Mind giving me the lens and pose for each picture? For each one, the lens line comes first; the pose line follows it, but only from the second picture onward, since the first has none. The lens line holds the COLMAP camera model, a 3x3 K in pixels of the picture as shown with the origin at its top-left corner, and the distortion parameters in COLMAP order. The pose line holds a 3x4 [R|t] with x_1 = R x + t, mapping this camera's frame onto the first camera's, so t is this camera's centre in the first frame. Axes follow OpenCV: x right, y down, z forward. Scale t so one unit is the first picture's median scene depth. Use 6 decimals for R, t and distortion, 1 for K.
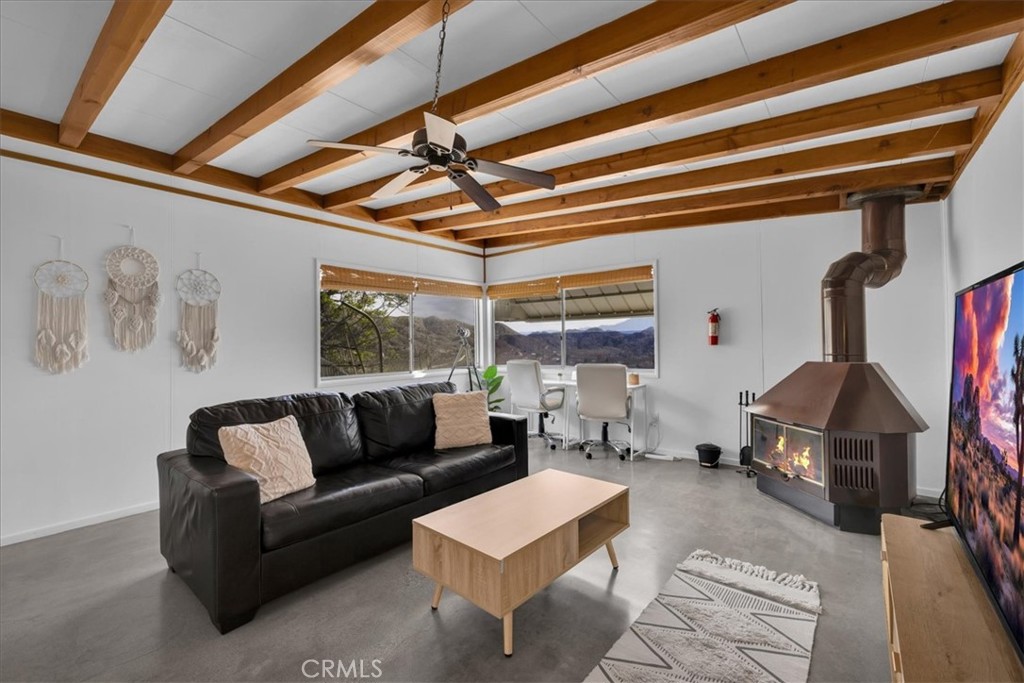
lens RADIAL K [[435.3, 0, 502.3], [0, 435.3, 336.2], [0, 0, 1]] dist [-0.000390, -0.000376]
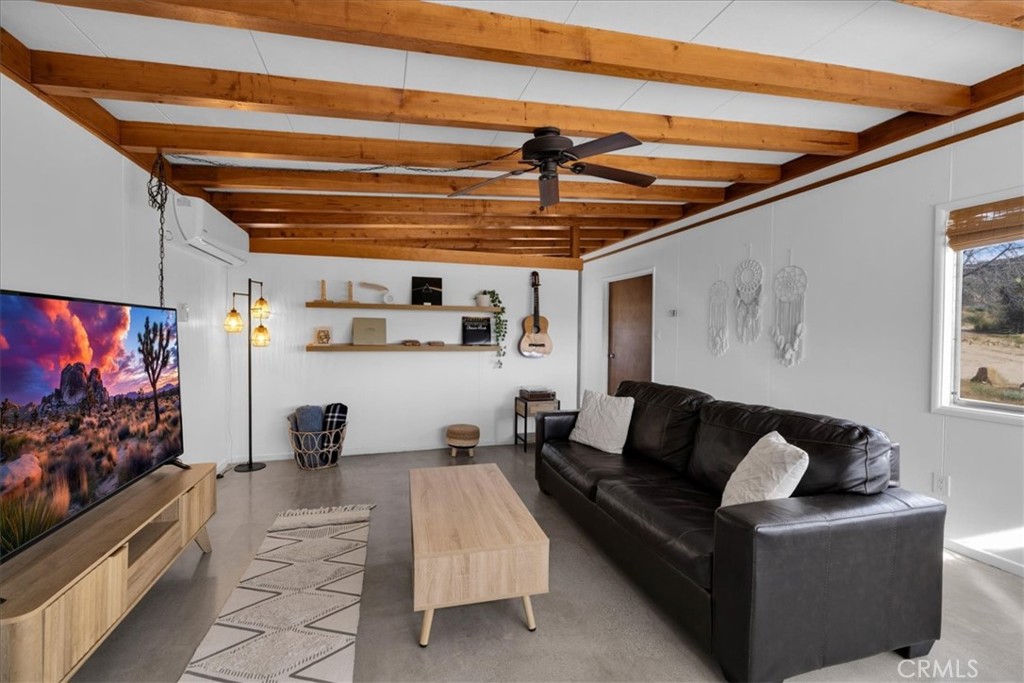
lens RADIAL K [[435.3, 0, 502.3], [0, 435.3, 336.2], [0, 0, 1]] dist [-0.000390, -0.000376]
pose [[-0.569085, 0.009355, -0.822226, 0.582040], [0.003814, 0.999955, 0.008738, 0.001013], [0.822270, 0.001837, -0.569095, 1.124354]]
